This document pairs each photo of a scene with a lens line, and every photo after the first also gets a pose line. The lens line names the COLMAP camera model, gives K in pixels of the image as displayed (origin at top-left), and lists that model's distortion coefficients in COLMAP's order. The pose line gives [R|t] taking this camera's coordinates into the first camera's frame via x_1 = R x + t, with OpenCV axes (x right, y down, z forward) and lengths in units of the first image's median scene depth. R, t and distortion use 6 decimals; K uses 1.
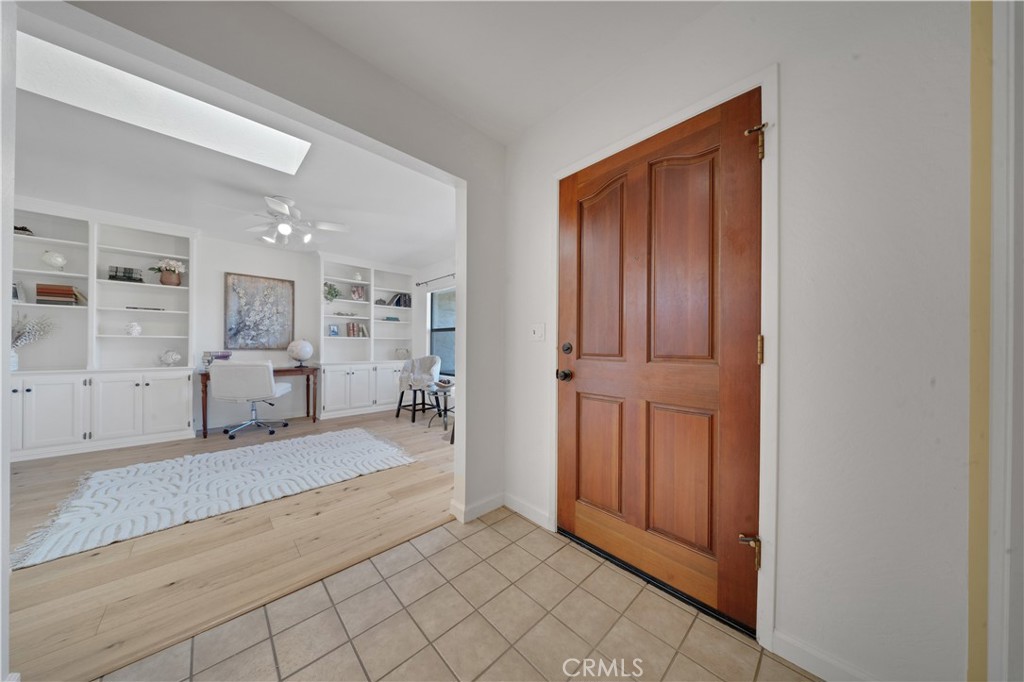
lens RADIAL K [[319.0, 0, 505.5], [0, 319.0, 348.1], [0, 0, 1]] dist [-0.001221, -0.000151]
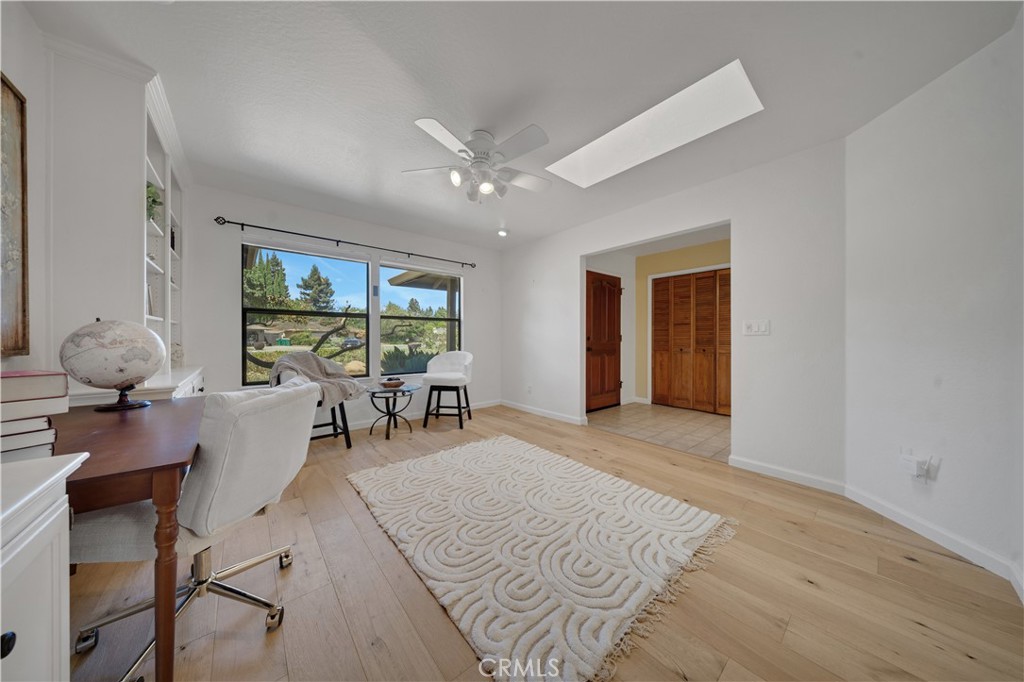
lens RADIAL K [[319.0, 0, 508.3], [0, 319.0, 341.0], [0, 0, 1]] dist [-0.001221, -0.000151]
pose [[0.047572, -0.005983, 0.998850, -1.398445], [0.008720, 0.999946, 0.005574, -0.006043], [-0.998830, 0.008445, 0.047622, 0.884825]]
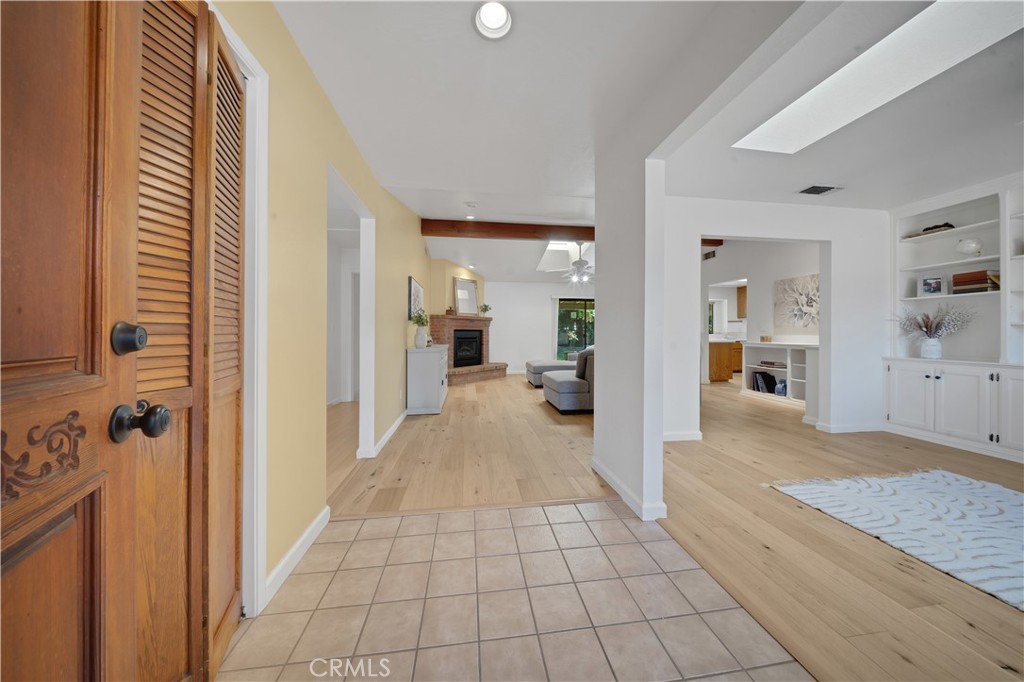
lens RADIAL K [[319.0, 0, 508.2], [0, 319.0, 334.2], [0, 0, 1]] dist [-0.001221, -0.000151]
pose [[-0.579773, -0.006407, -0.814753, 0.183789], [-0.008413, 0.999963, -0.001876, 0.001932], [0.814735, 0.005767, -0.579805, 0.426978]]
